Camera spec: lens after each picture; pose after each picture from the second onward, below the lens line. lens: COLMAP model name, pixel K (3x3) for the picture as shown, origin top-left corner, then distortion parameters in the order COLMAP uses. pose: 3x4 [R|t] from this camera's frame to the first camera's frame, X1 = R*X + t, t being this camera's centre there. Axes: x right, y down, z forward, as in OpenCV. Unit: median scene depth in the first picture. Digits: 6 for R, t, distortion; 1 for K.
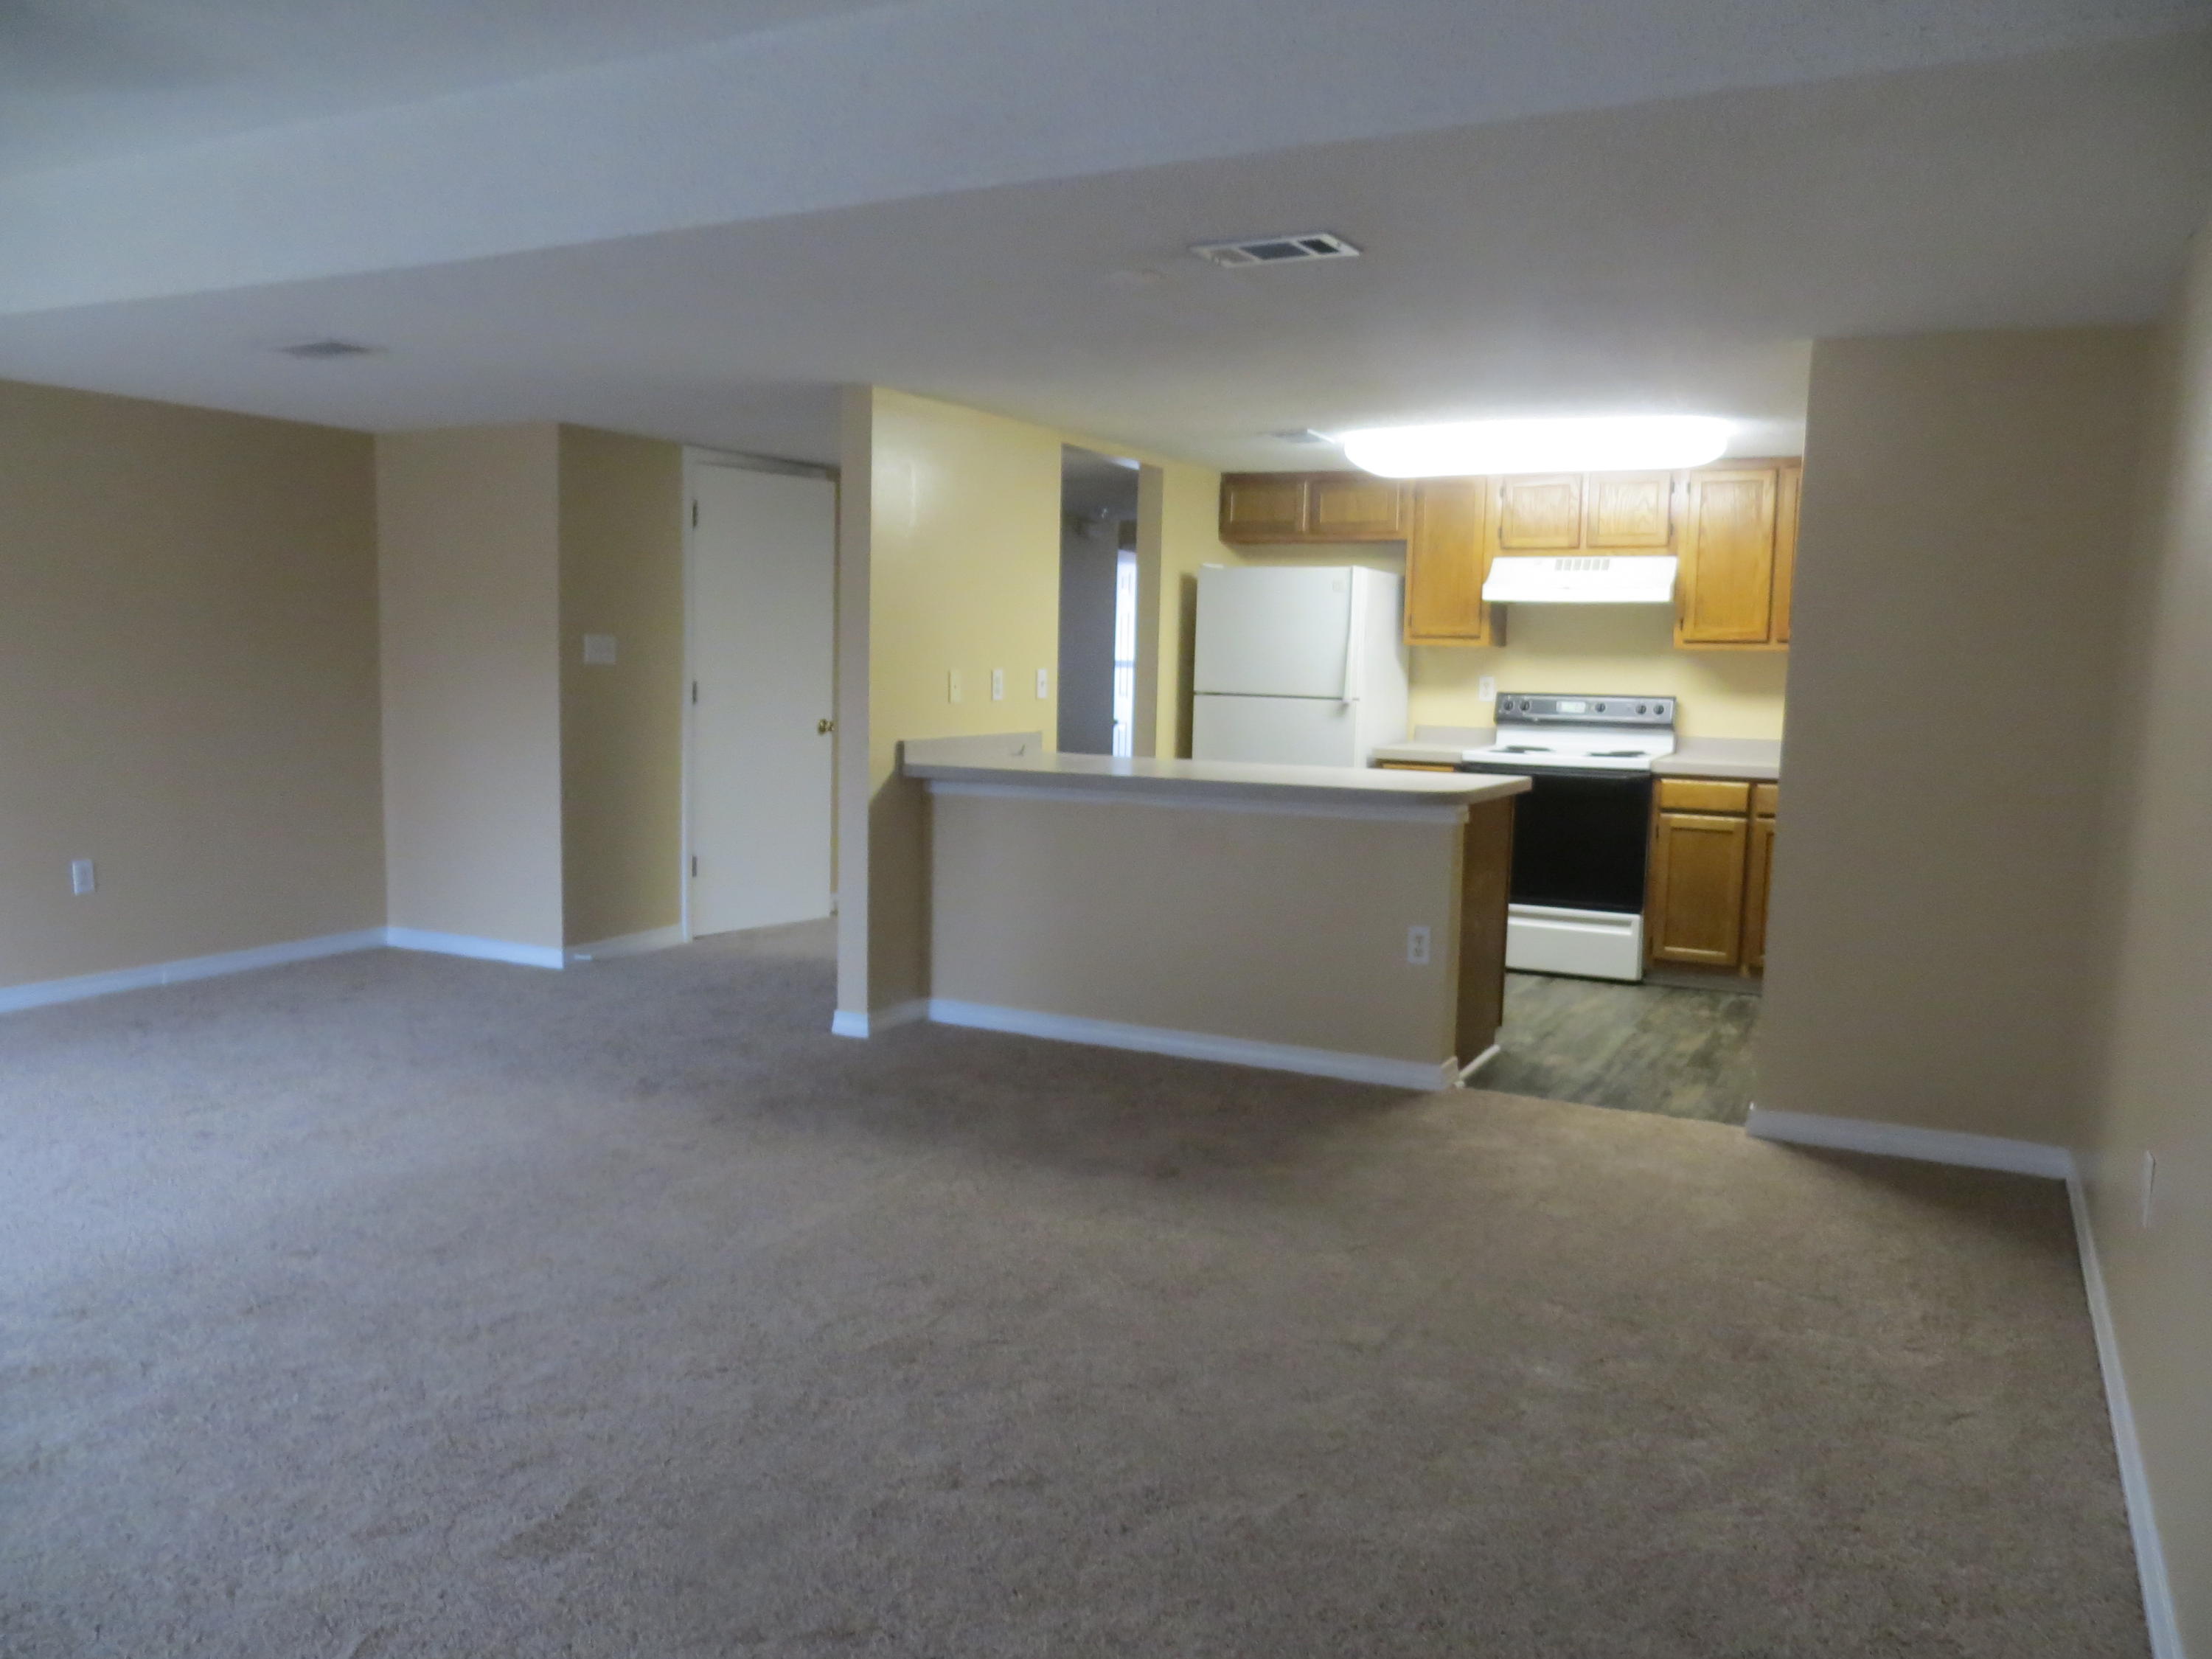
lens RADIAL K [[1642.3, 0, 1111.8], [0, 1642.3, 834.6], [0, 0, 1]] dist [-0.013193, -0.000304]
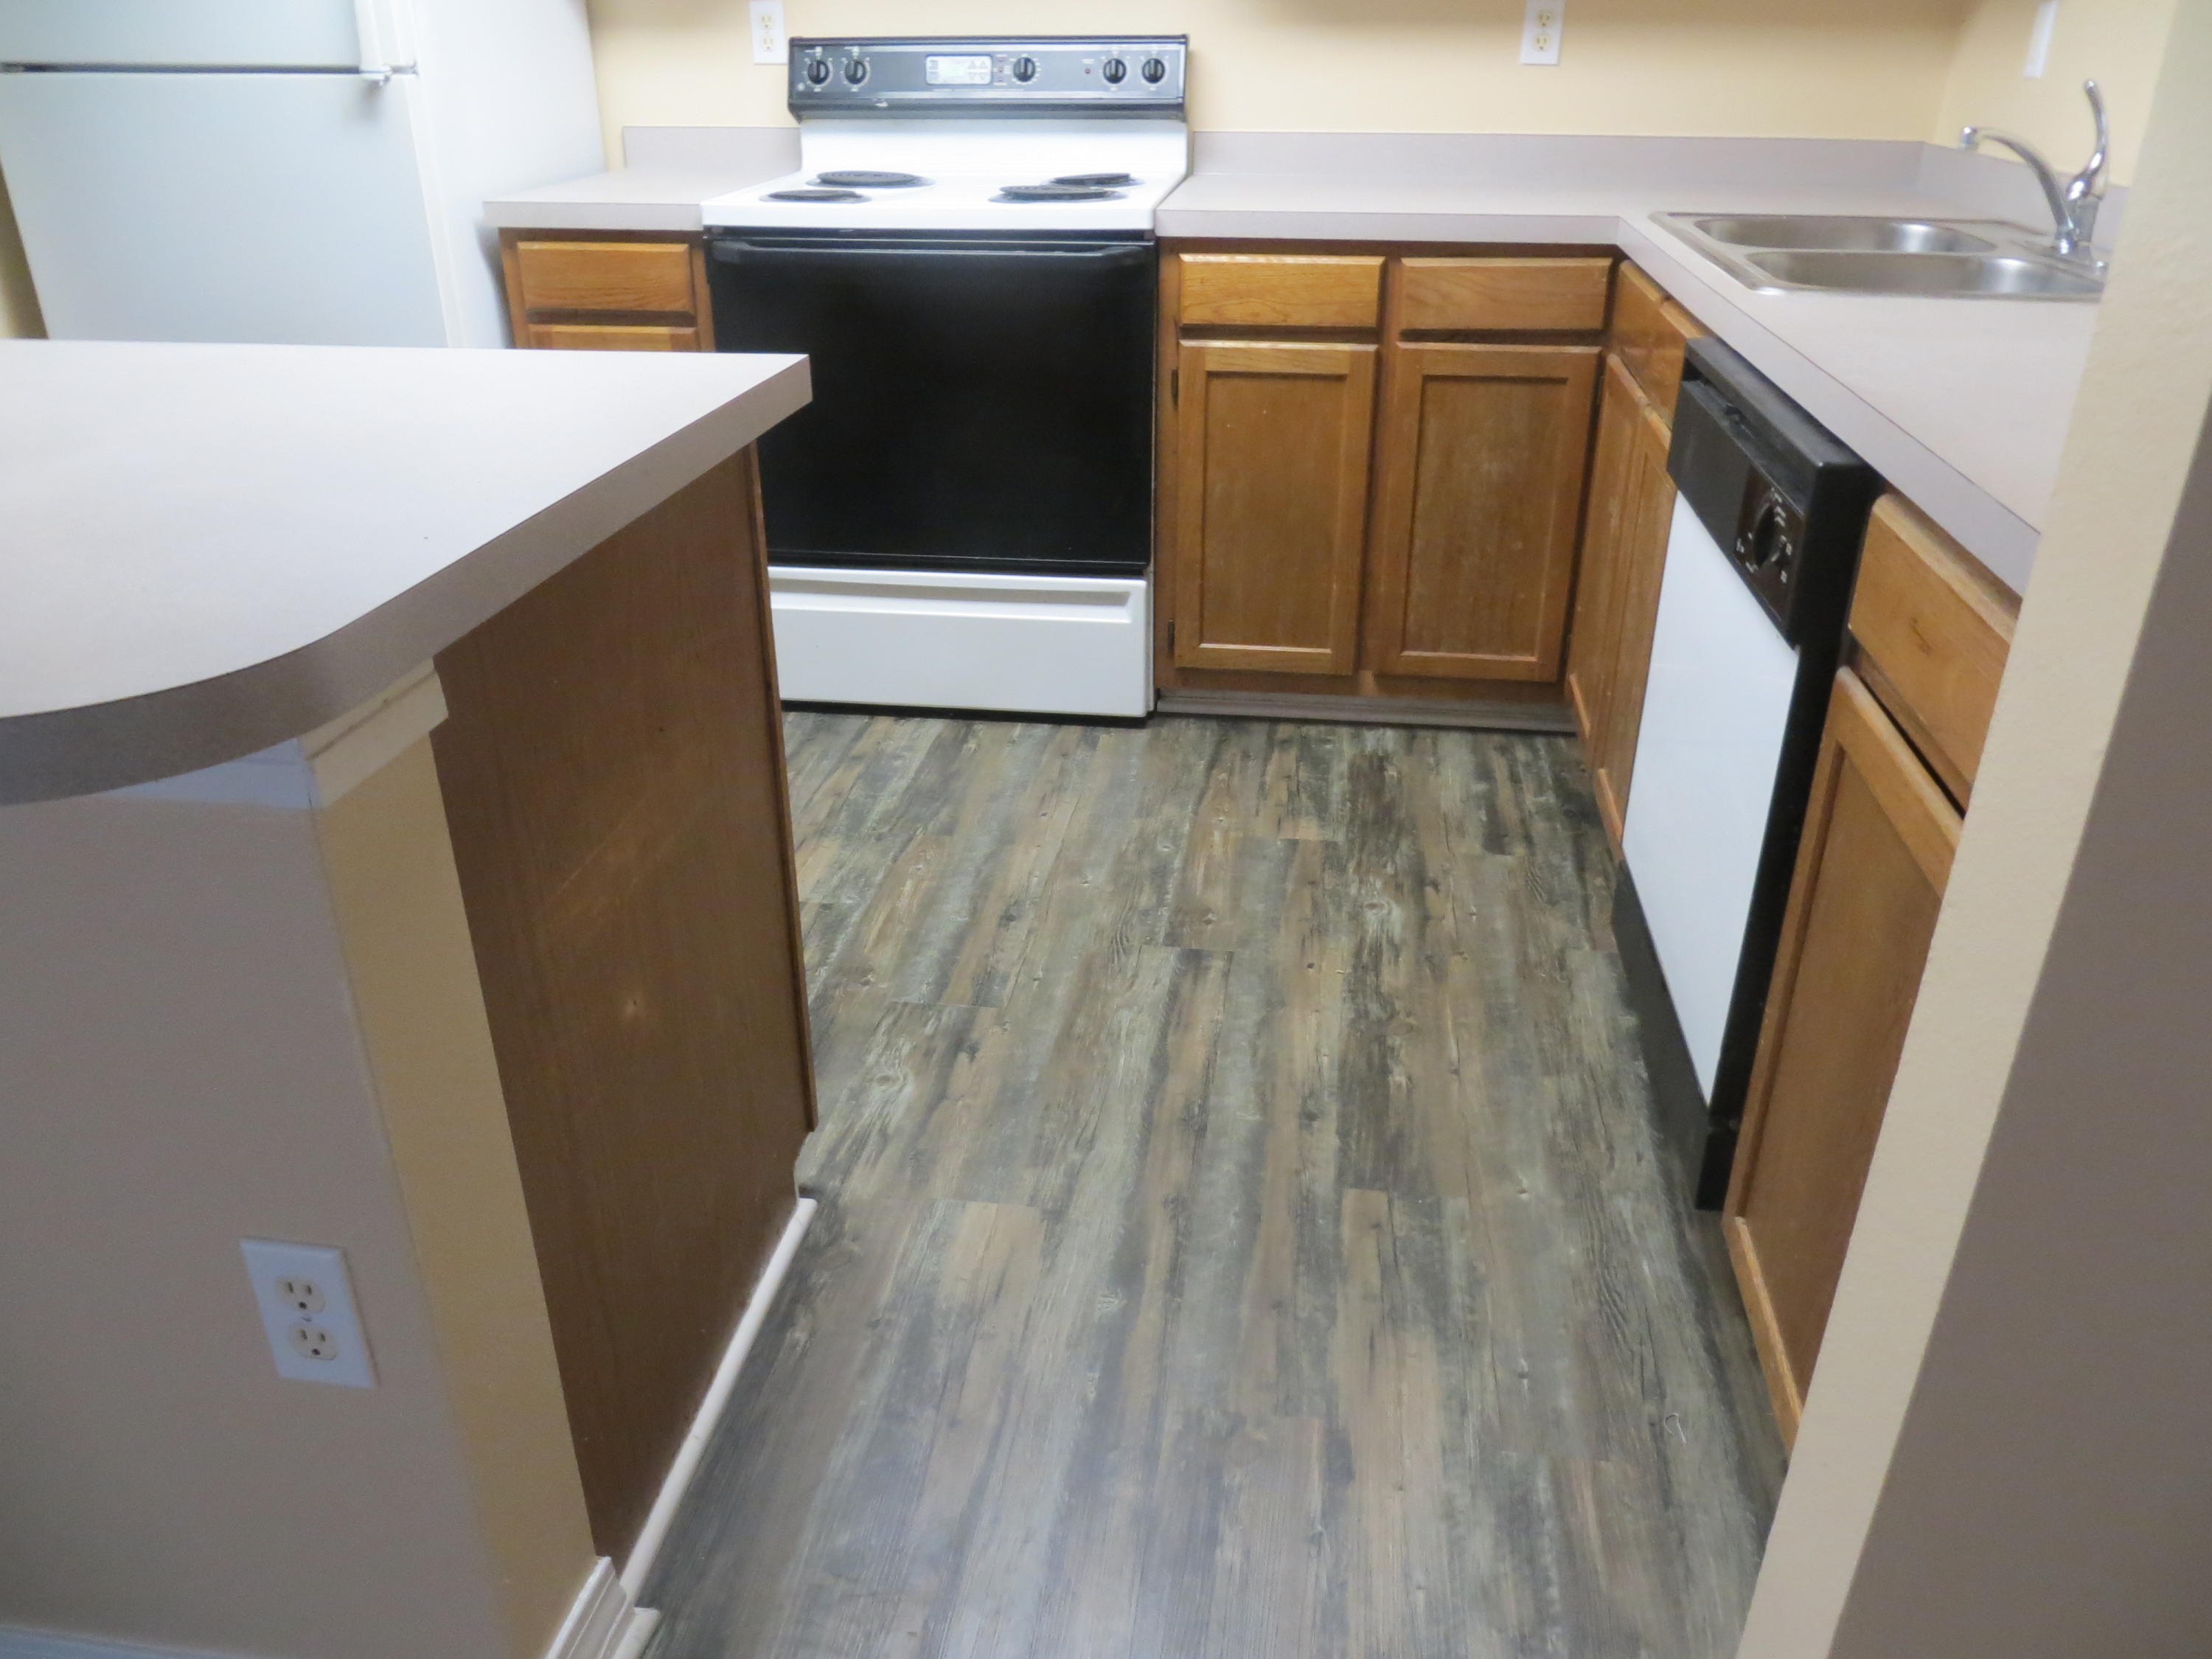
lens RADIAL K [[1642.3, 0, 1111.6], [0, 1642.3, 821.0], [0, 0, 1]] dist [-0.013193, -0.000304]
pose [[0.942297, -0.166855, 0.290232, 0.174092], [0.056996, 0.934244, 0.352051, -0.046307], [-0.329889, -0.315195, 0.889846, 0.588531]]
